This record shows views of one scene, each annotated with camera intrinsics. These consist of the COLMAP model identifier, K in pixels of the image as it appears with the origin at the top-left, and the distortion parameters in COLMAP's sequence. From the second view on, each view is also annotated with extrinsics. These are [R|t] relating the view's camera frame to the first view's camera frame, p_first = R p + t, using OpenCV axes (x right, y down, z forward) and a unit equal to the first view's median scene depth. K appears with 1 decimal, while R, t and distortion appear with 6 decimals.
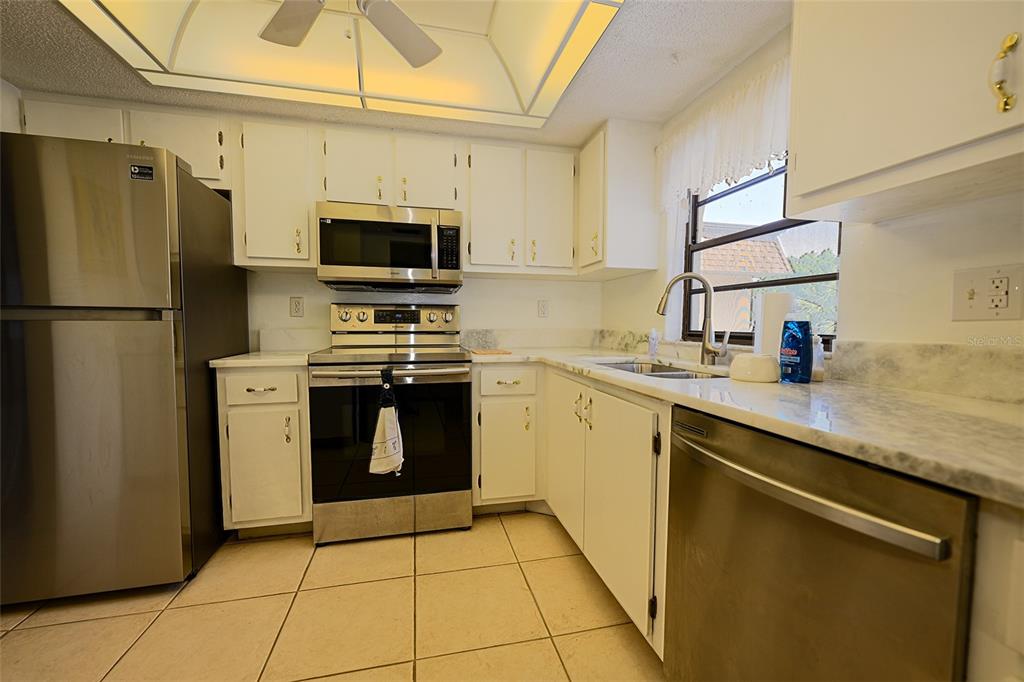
lens RADIAL K [[413.2, 0, 514.6], [0, 413.2, 346.9], [0, 0, 1]] dist [-0.000073, 0.000086]
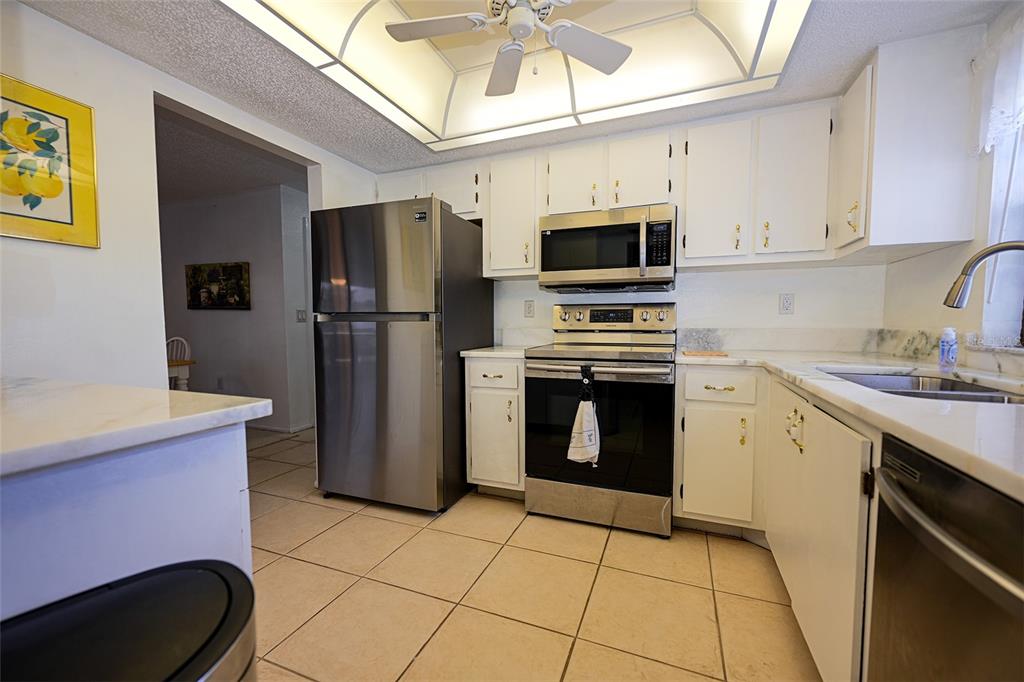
lens RADIAL K [[413.2, 0, 514.6], [0, 413.2, 346.9], [0, 0, 1]] dist [-0.000073, 0.000086]
pose [[0.818078, 0.028018, -0.574425, 0.141481], [-0.027653, 0.999574, 0.009372, 0.001679], [0.574442, 0.008217, 0.818504, 0.018971]]
